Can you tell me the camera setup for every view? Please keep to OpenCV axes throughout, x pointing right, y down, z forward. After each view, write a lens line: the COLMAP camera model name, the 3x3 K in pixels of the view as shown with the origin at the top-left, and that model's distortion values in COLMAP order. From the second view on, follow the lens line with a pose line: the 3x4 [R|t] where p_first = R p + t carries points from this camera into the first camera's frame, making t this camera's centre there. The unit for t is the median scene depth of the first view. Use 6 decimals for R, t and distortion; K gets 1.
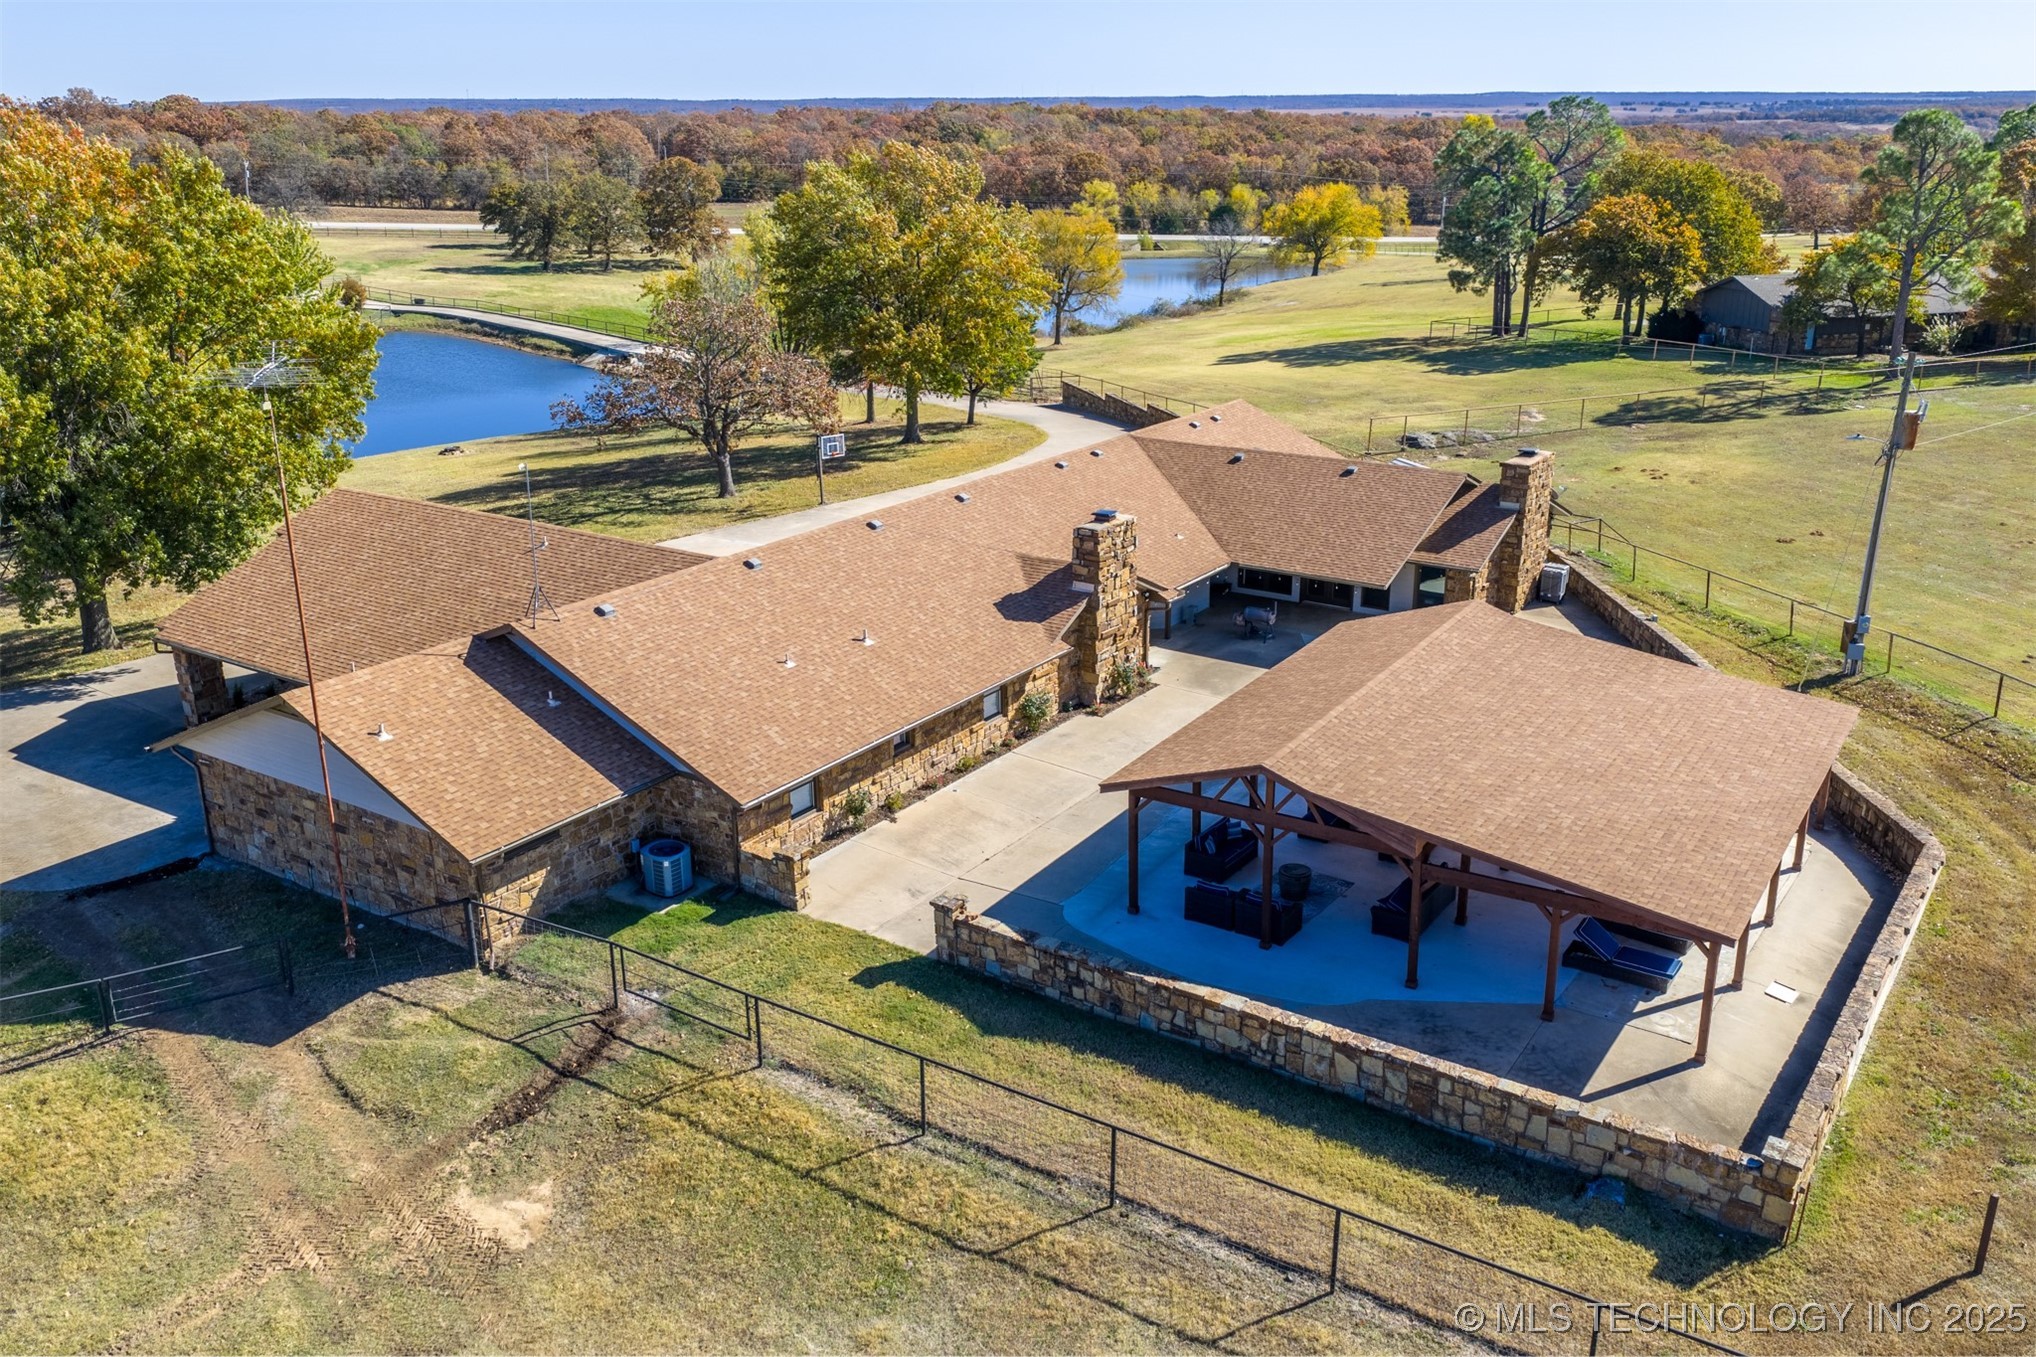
lens RADIAL K [[1672.0, 0, 1018.0], [0, 1672.0, 678.5], [0, 0, 1]] dist [0.004847, 0.005990]
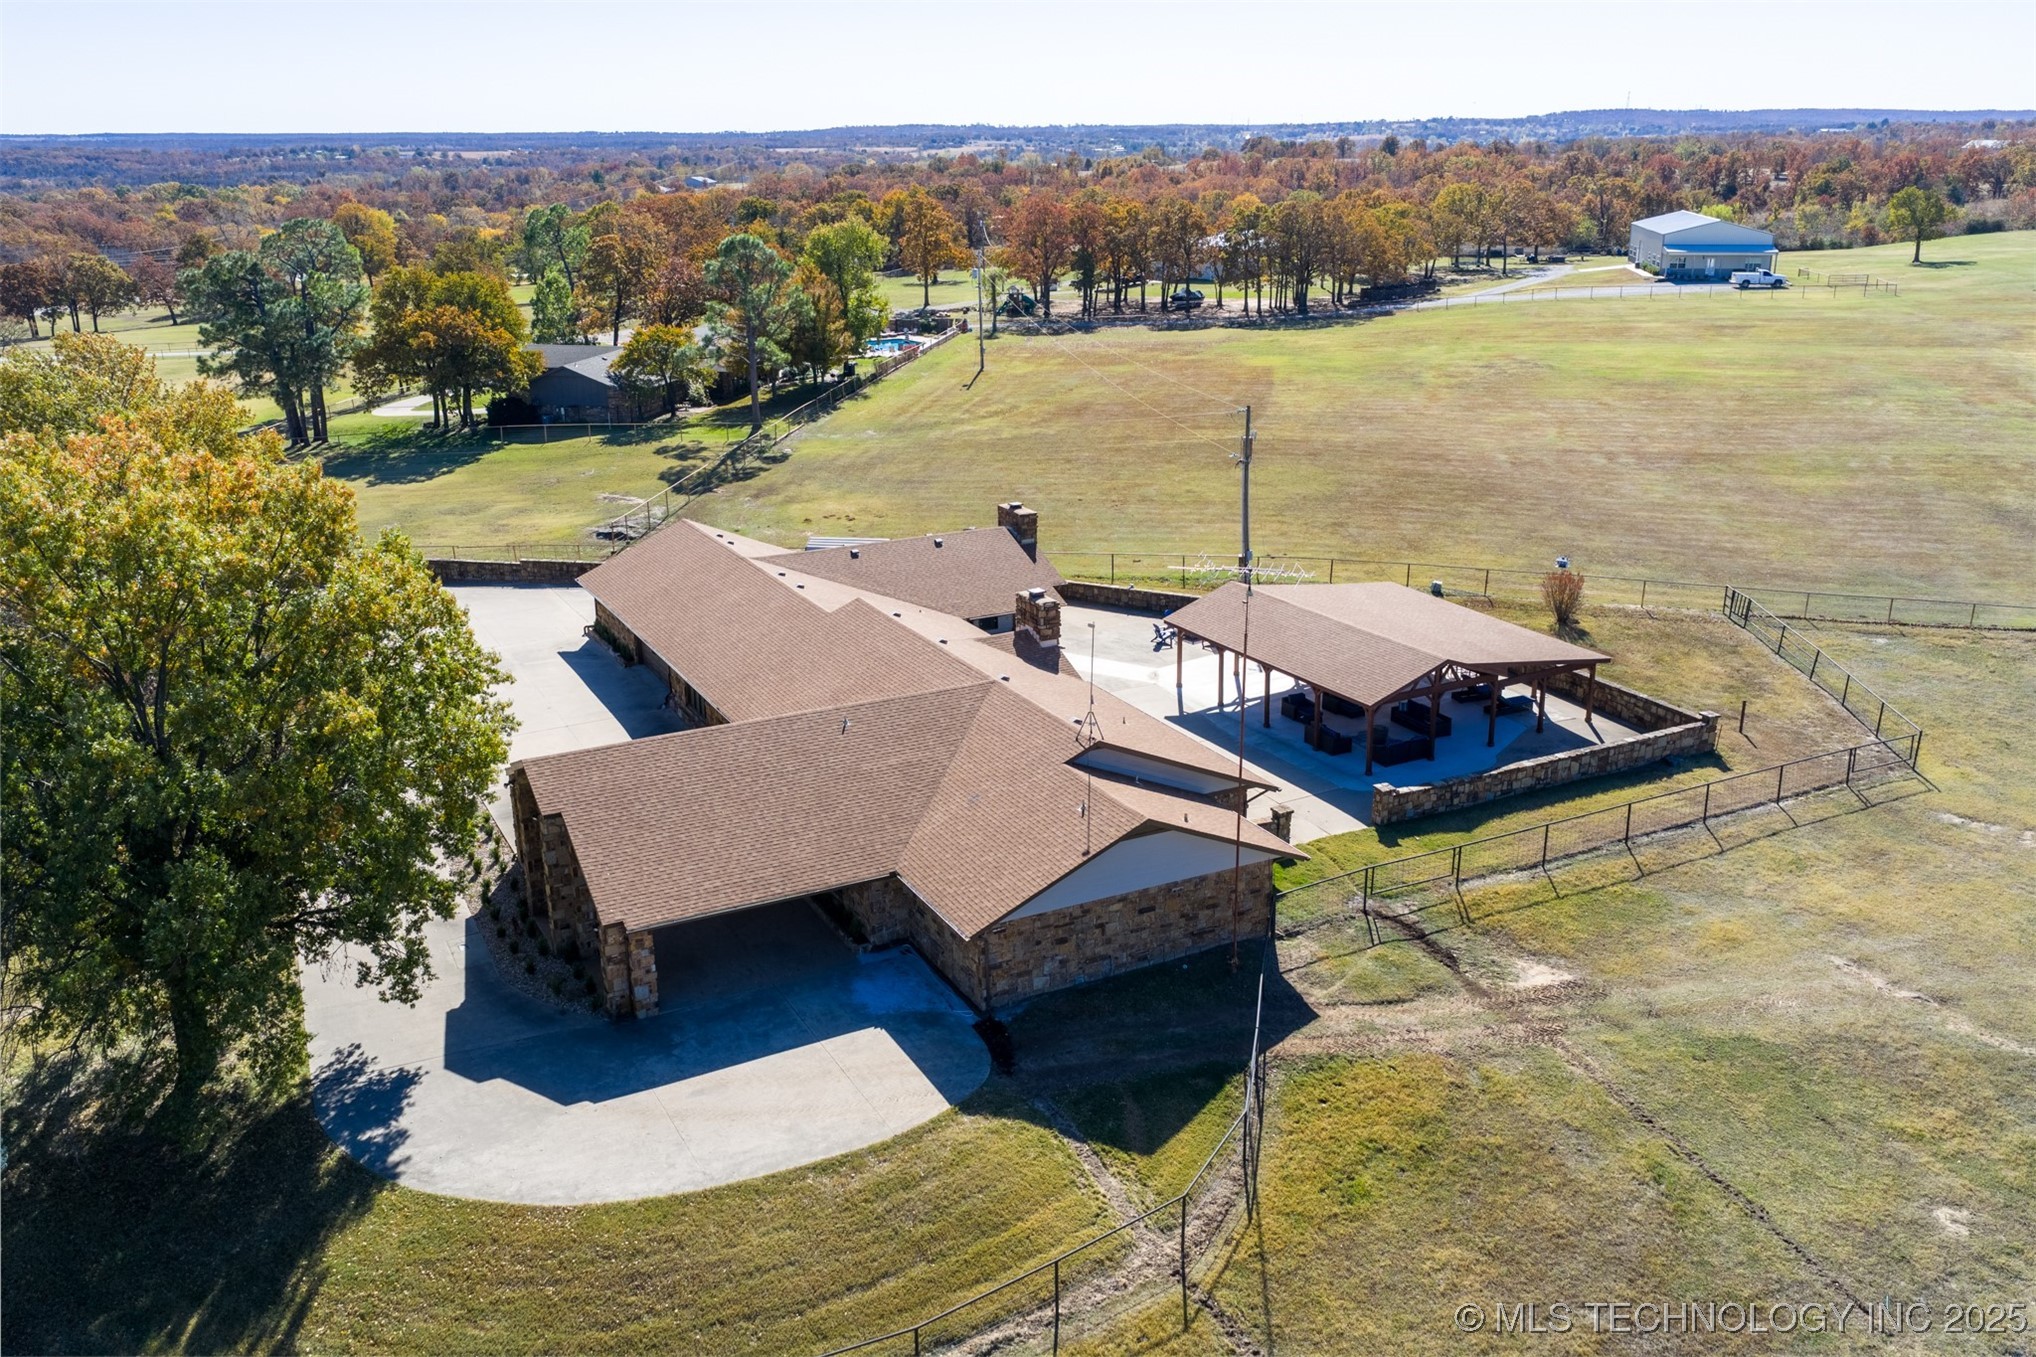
lens RADIAL K [[1672.0, 0, 1018.0], [0, 1672.0, 678.5], [0, 0, 1]] dist [0.004847, 0.005990]
pose [[0.502382, -0.275224, 0.819673, -1.712400], [0.296050, 0.945440, 0.136002, -0.339628], [-0.812383, 0.174340, 0.556452, 0.348095]]
